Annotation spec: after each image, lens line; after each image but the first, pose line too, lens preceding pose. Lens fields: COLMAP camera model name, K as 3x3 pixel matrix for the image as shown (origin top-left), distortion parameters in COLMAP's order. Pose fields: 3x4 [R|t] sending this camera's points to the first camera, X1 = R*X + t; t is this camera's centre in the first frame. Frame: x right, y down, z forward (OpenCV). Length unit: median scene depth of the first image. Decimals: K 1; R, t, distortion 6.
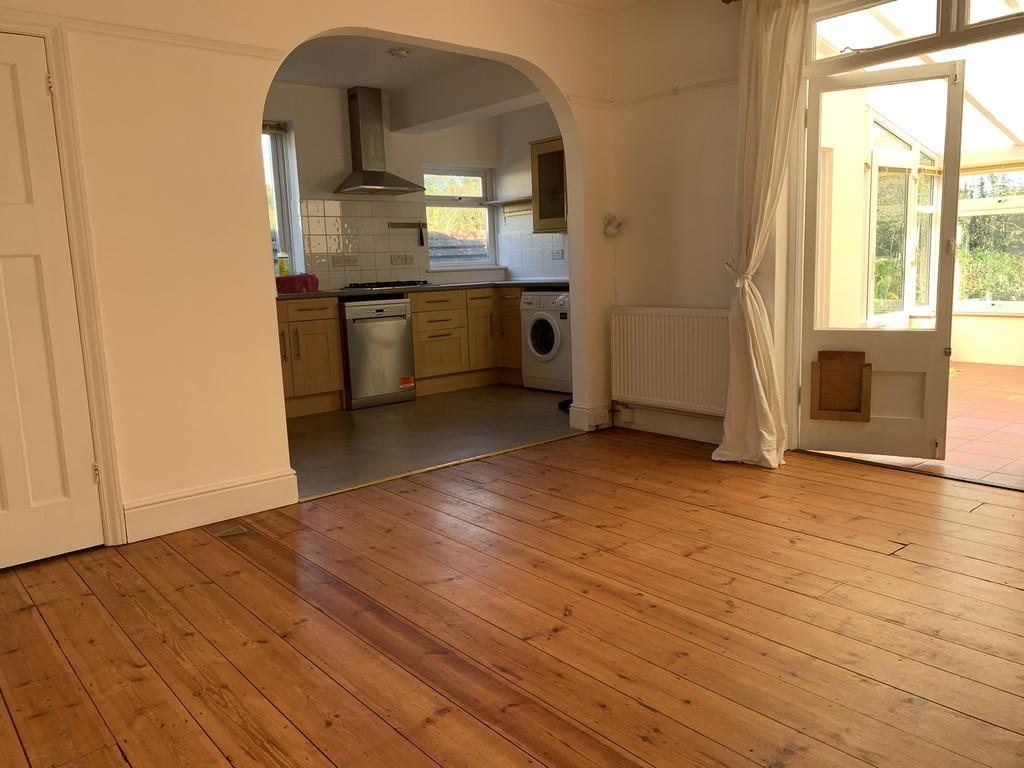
lens RADIAL K [[783.8, 0, 511.5], [0, 783.8, 395.0], [0, 0, 1]] dist [0.046742, -0.023382]
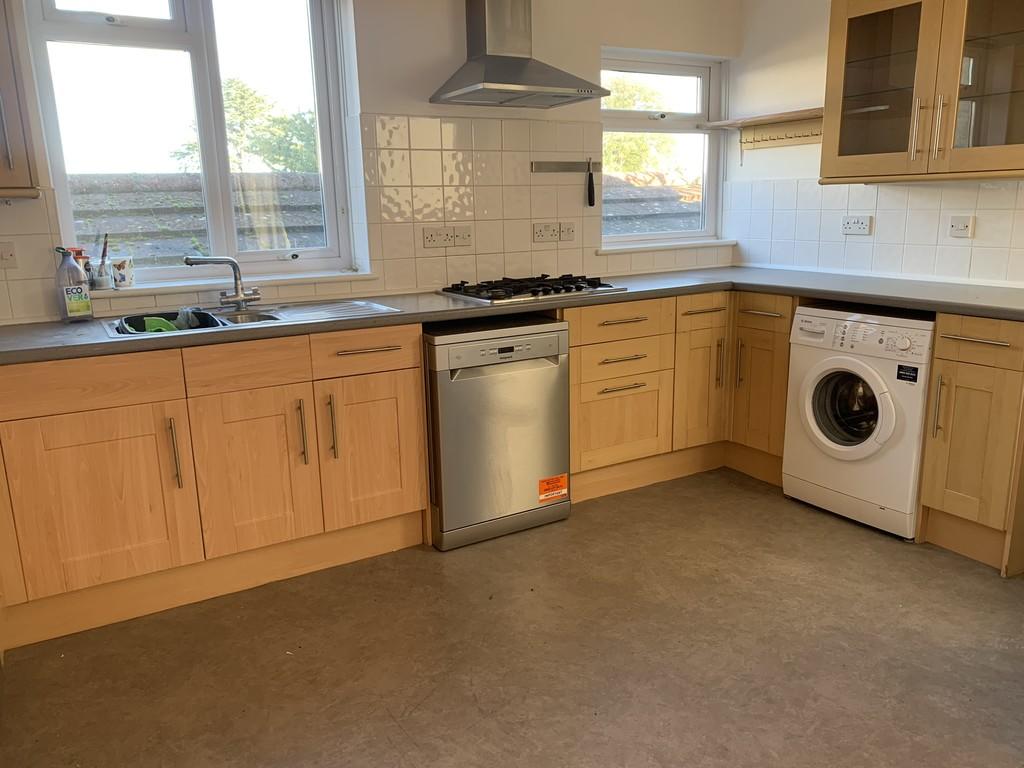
lens RADIAL K [[783.8, 0, 503.3], [0, 783.8, 373.4], [0, 0, 1]] dist [0.046742, -0.023382]
pose [[0.985438, 0.052300, -0.161790, -0.083139], [-0.042915, 0.997217, 0.060969, -0.110350], [0.164528, -0.053138, 0.984940, 0.476496]]
